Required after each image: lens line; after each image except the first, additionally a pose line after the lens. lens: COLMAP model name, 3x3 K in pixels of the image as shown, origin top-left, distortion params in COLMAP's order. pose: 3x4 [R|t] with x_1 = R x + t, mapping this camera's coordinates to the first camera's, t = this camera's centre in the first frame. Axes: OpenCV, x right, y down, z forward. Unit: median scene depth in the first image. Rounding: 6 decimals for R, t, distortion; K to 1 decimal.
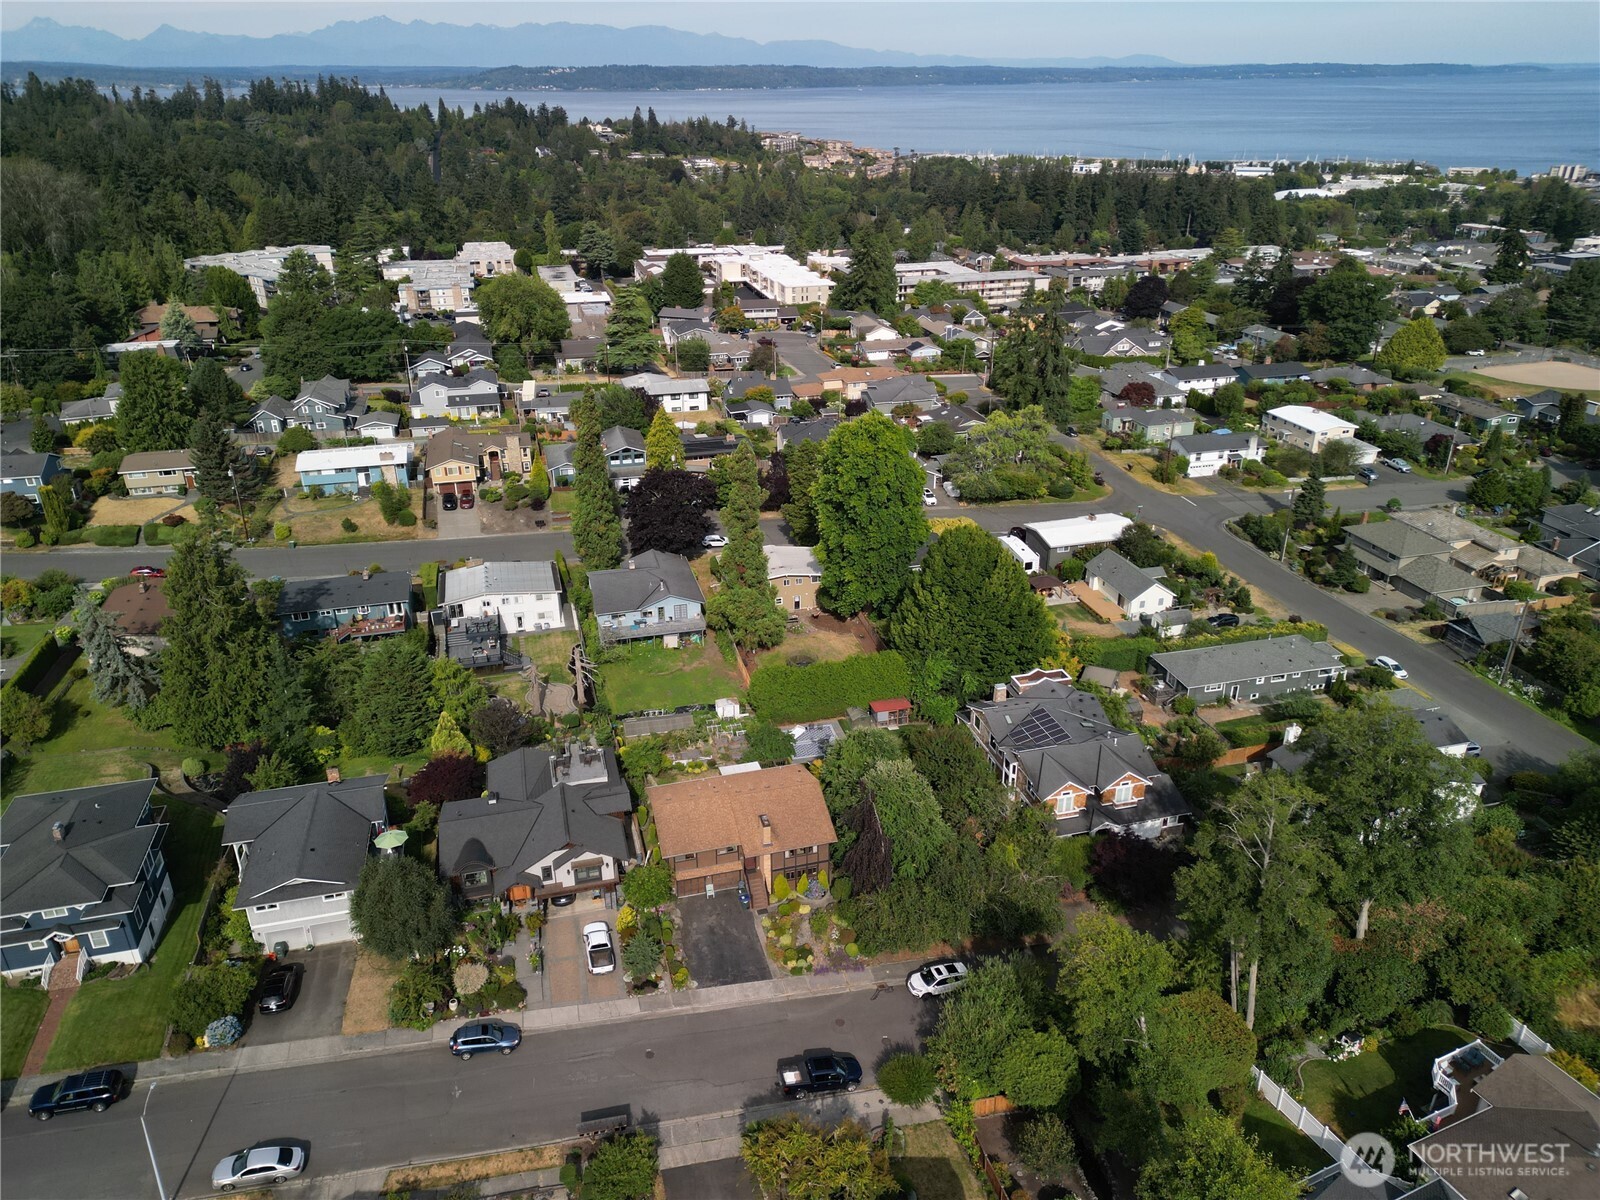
lens RADIAL K [[1107.8, 0, 804.0], [0, 1107.8, 589.0], [0, 0, 1]] dist [0.072949, -0.066003]
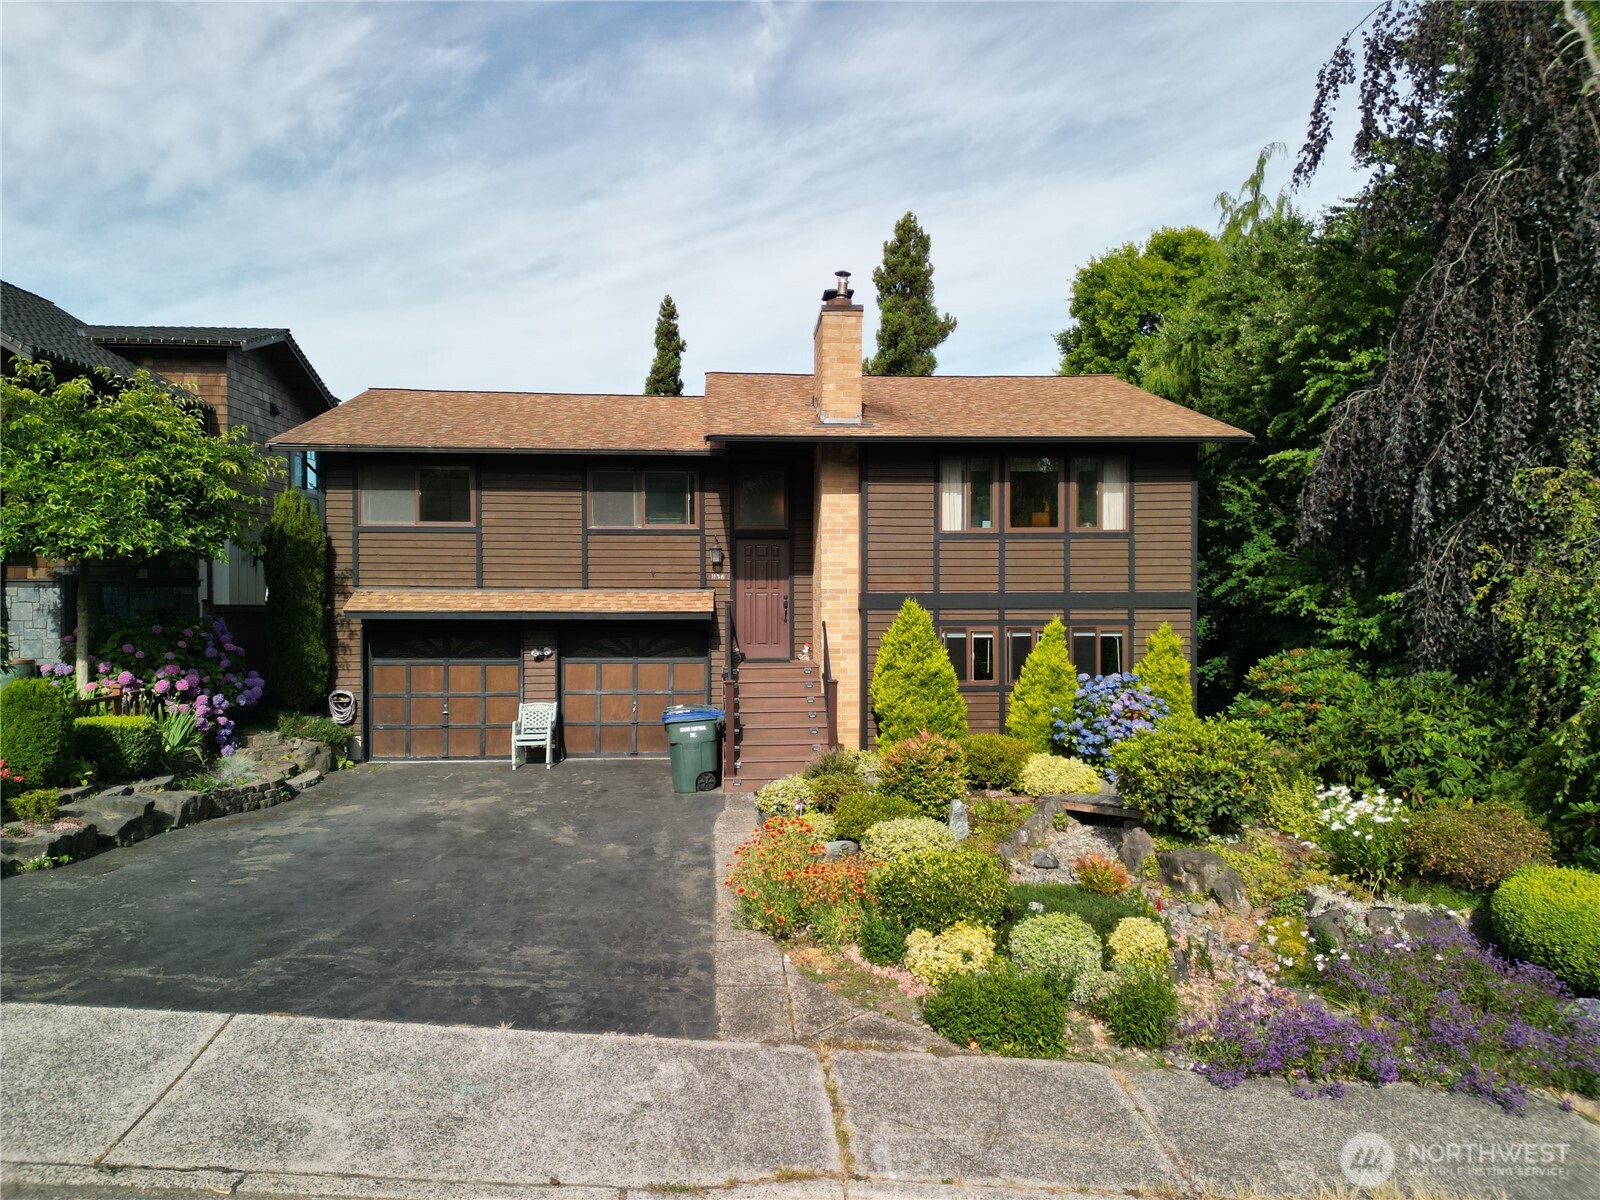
lens RADIAL K [[1107.8, 0, 797.3], [0, 1107.8, 599.1], [0, 0, 1]] dist [0.072949, -0.066003]
pose [[0.980332, 0.001717, -0.197349, -0.002822], [-0.081870, 0.913402, -0.398742, 0.208768], [0.179574, 0.407056, 0.895577, 0.540334]]
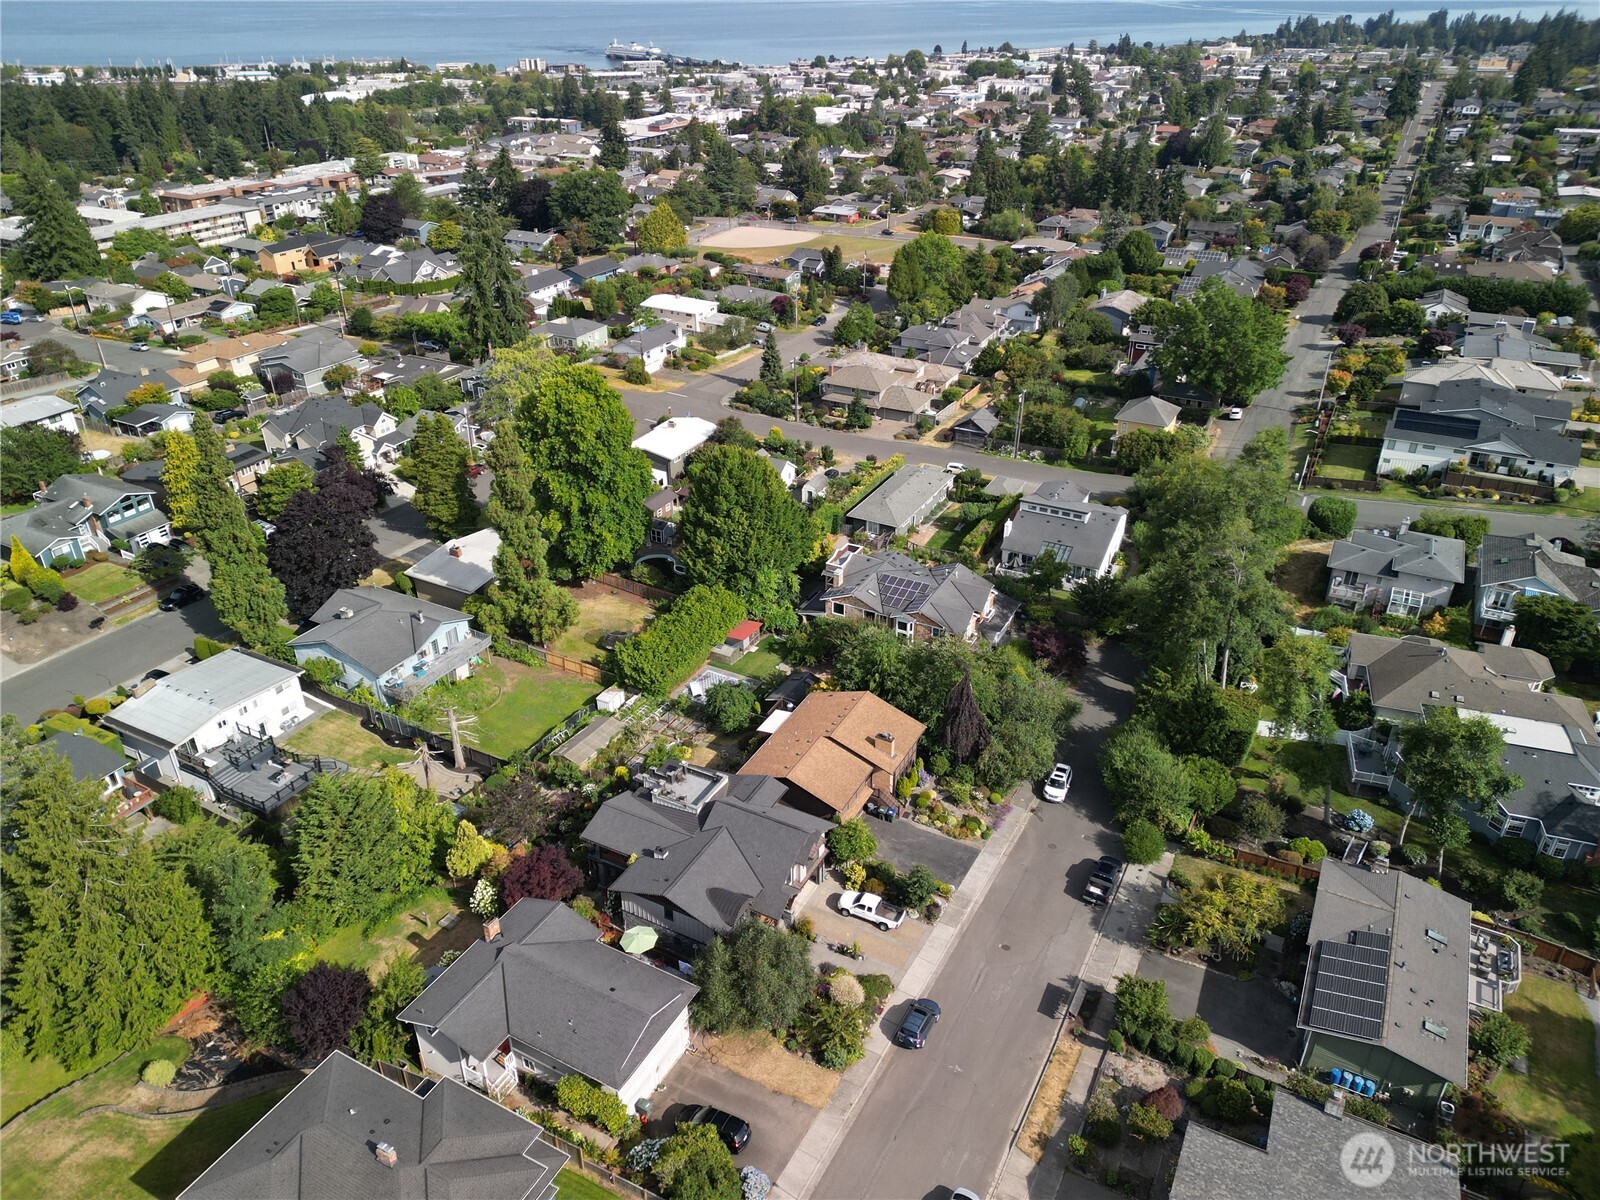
lens RADIAL K [[1107.8, 0, 802.1], [0, 1107.8, 595.5], [0, 0, 1]] dist [0.072949, -0.066003]
pose [[0.681701, -0.353635, 0.640489, -0.457912], [0.301645, 0.933409, 0.194312, -0.093948], [-0.666554, 0.060738, 0.742978, 0.164559]]
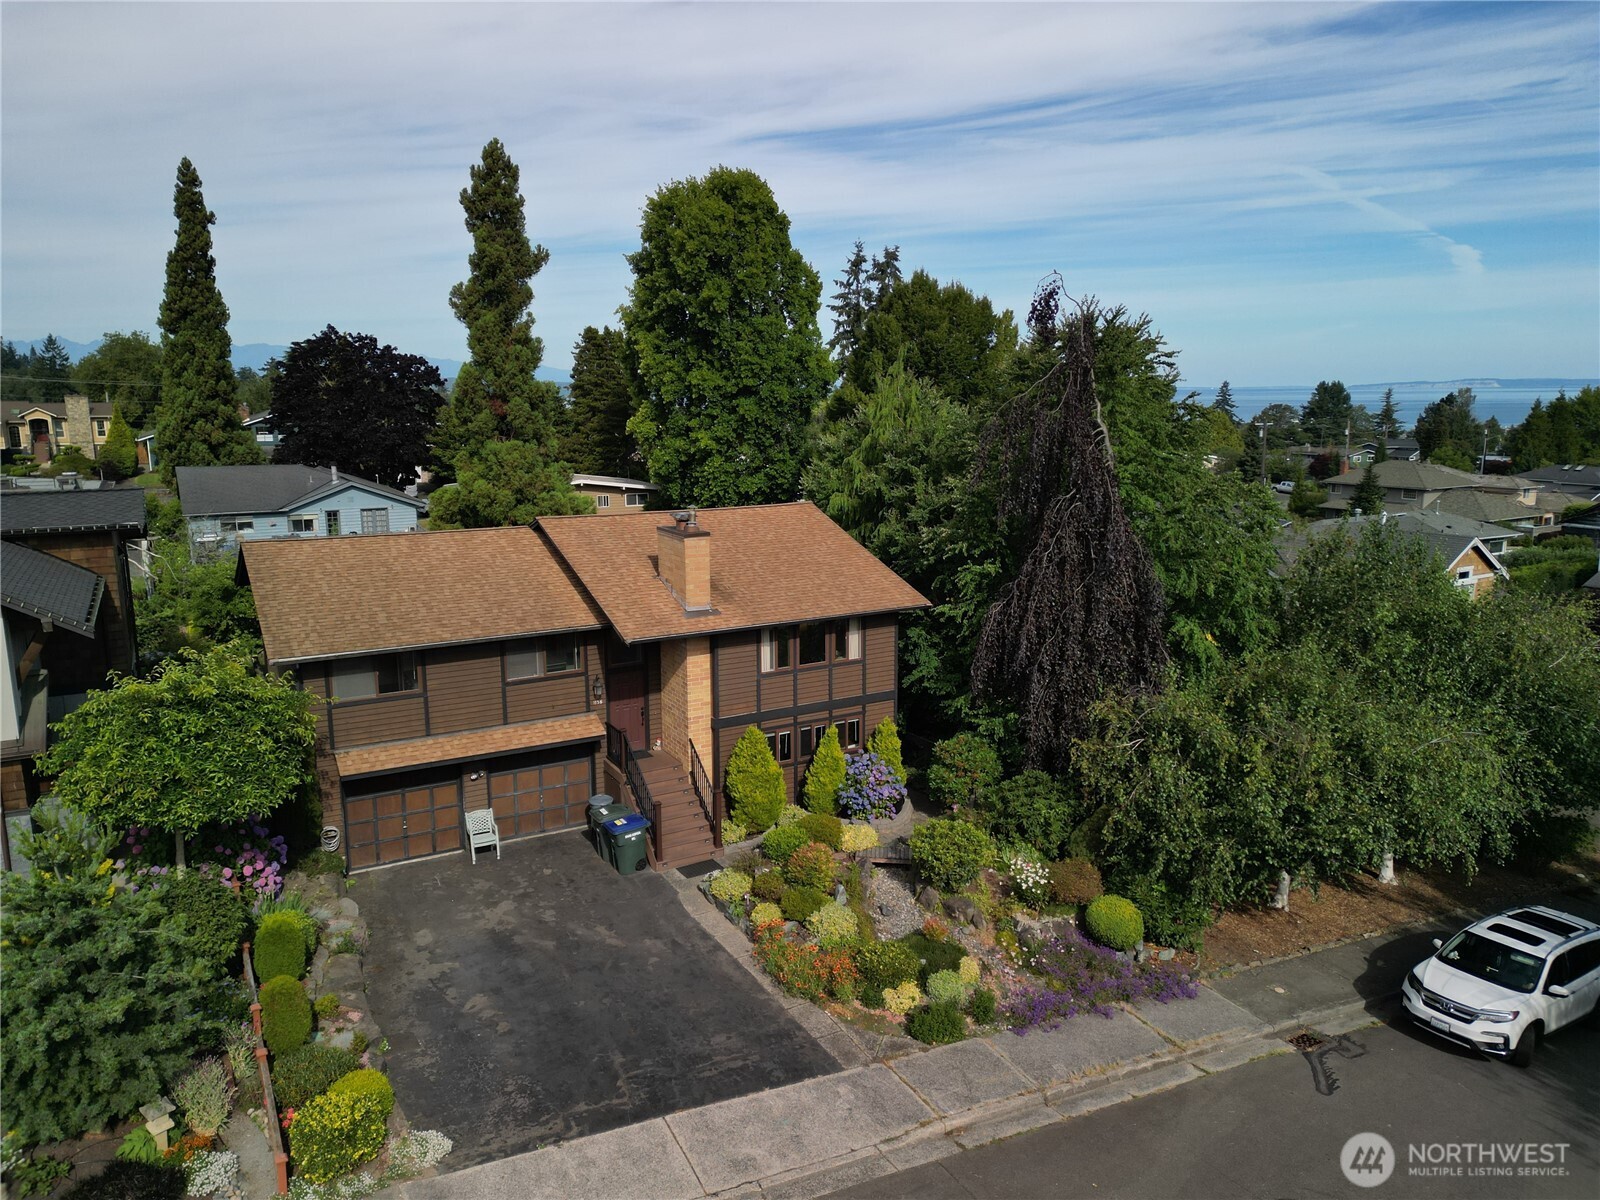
lens RADIAL K [[1107.8, 0, 799.5], [0, 1107.8, 602.6], [0, 0, 1]] dist [0.072949, -0.066003]
pose [[0.969375, -0.047685, 0.240912, -0.047283], [0.103779, 0.968615, -0.225863, 0.185401], [-0.222581, 0.243948, 0.943900, 0.469836]]
